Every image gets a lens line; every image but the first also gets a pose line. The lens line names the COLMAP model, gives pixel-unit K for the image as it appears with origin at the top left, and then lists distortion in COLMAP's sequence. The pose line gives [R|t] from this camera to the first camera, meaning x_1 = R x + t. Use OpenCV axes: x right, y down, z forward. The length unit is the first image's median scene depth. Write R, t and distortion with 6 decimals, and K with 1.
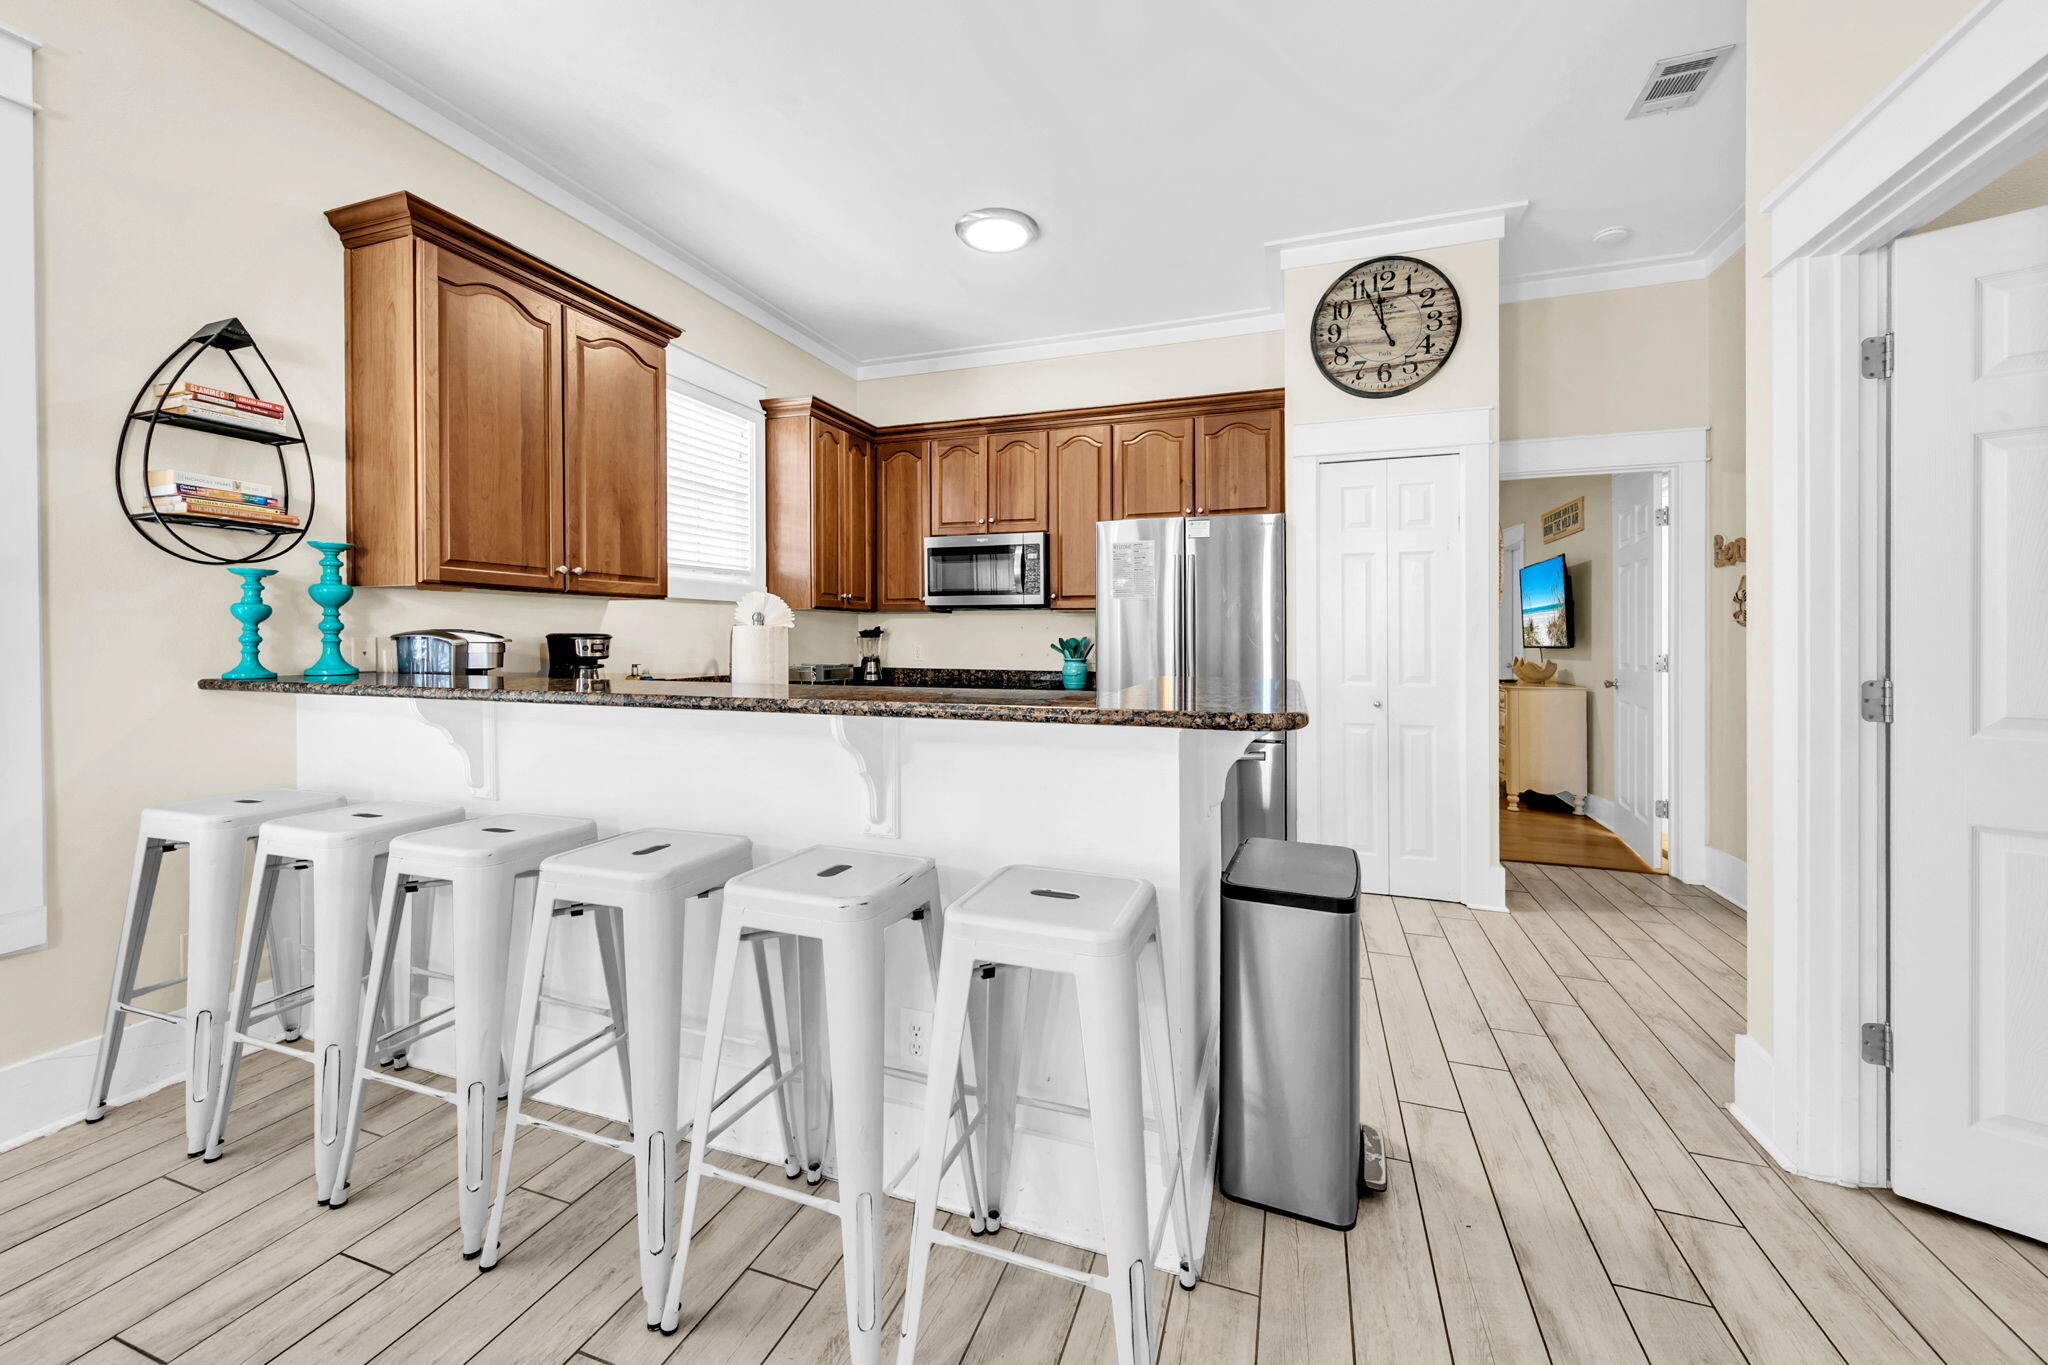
lens RADIAL K [[788.2, 0, 1020.6], [0, 788.2, 641.0], [0, 0, 1]] dist [0.001987, 0.000315]
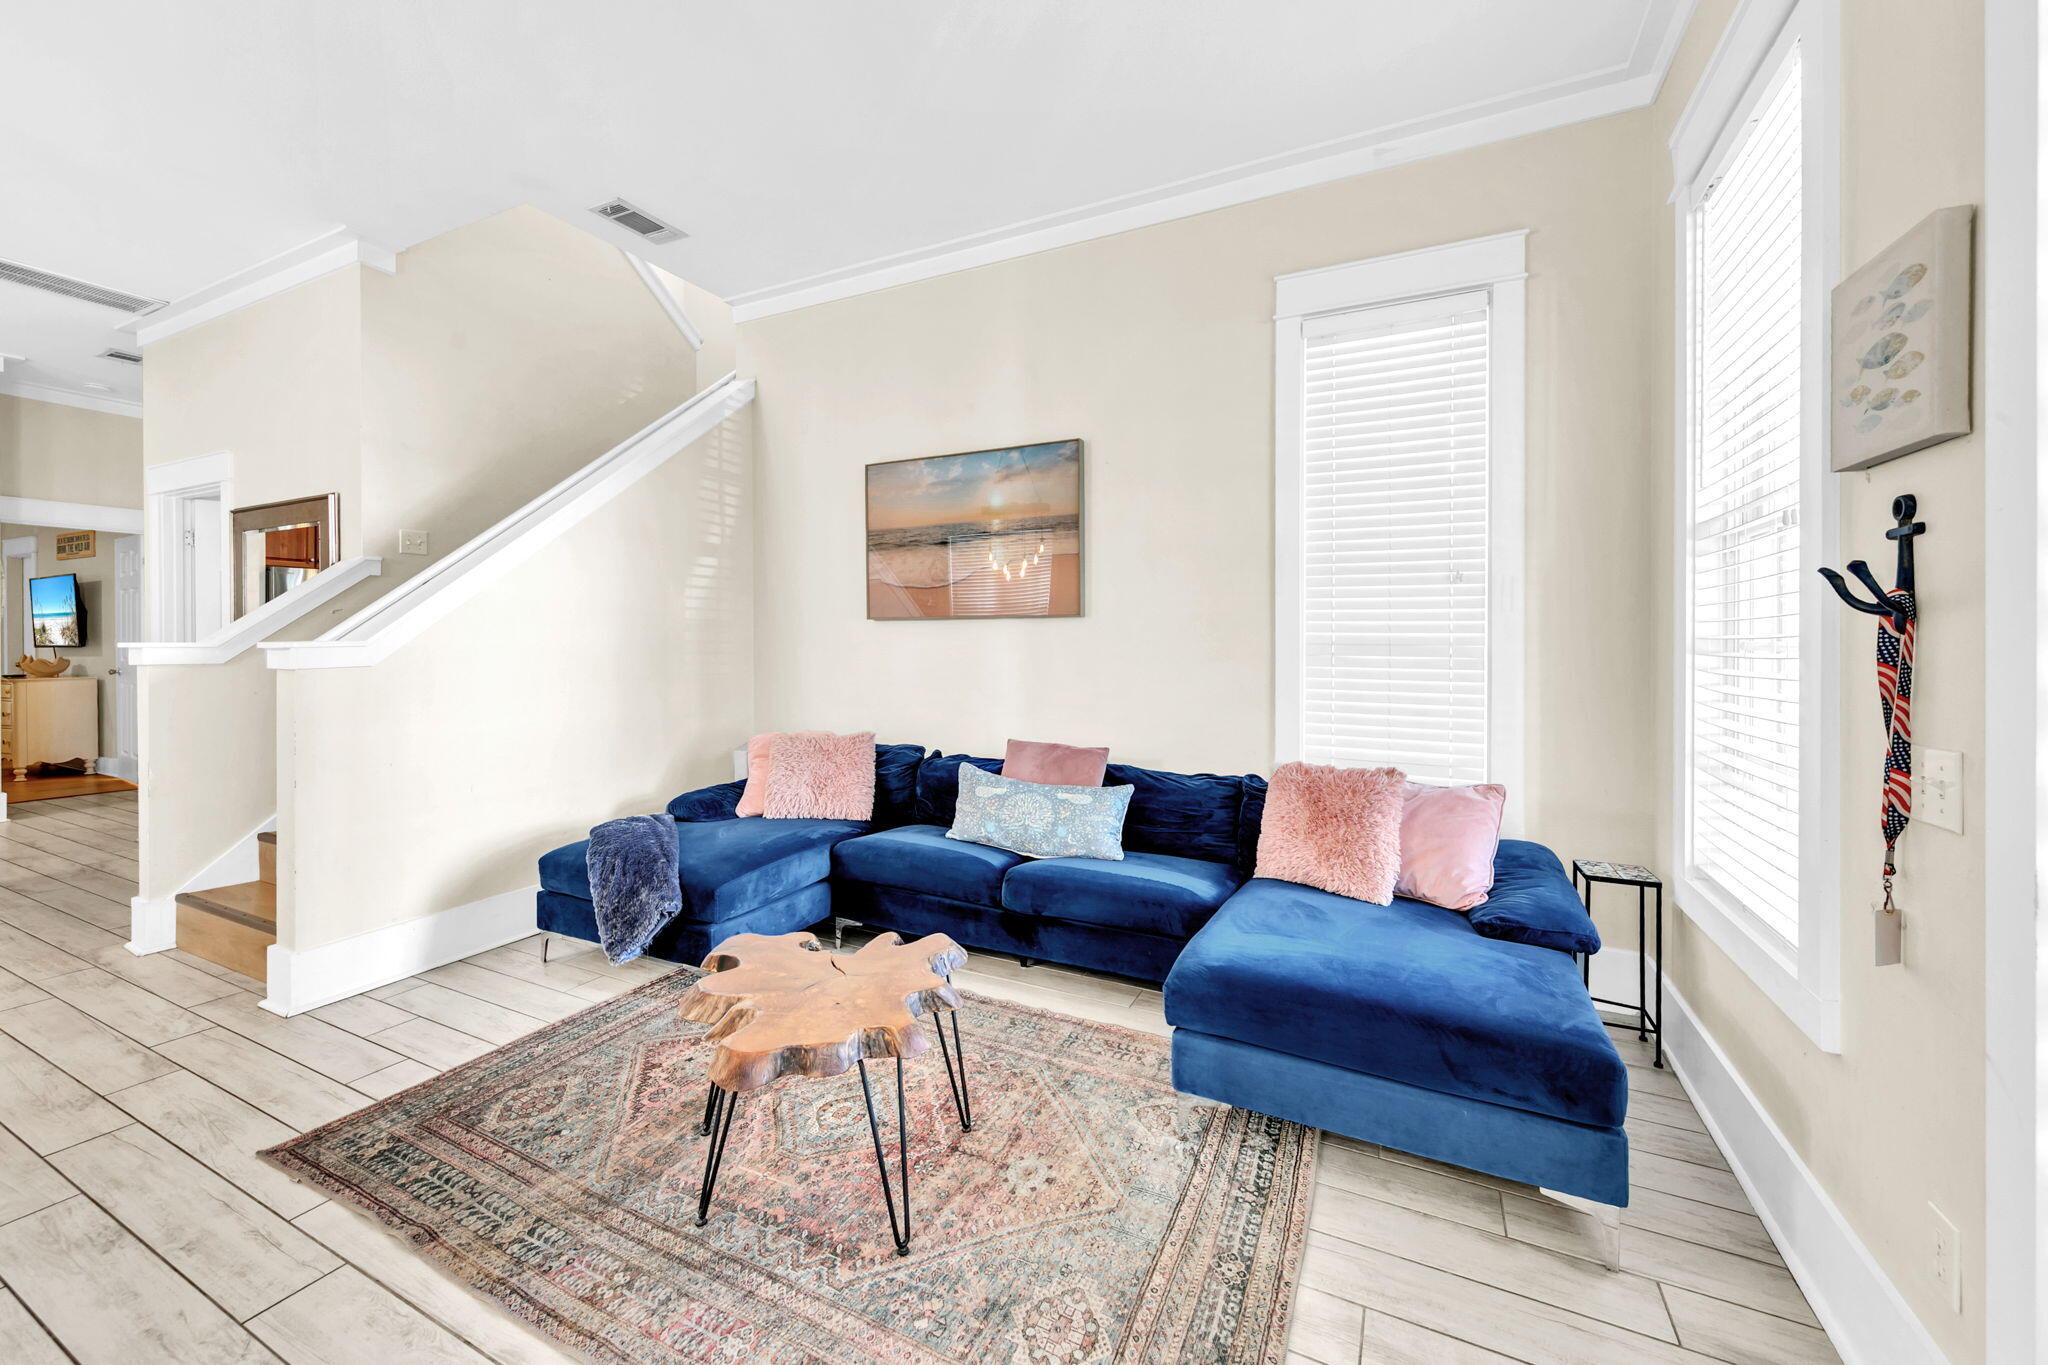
lens RADIAL K [[788.2, 0, 1036.1], [0, 788.2, 643.3], [0, 0, 1]] dist [0.001987, 0.000315]
pose [[0.113197, -0.002973, 0.993568, -0.415864], [-0.001419, 0.999994, 0.003154, -0.003099], [-0.993572, -0.001767, 0.113192, -0.703793]]
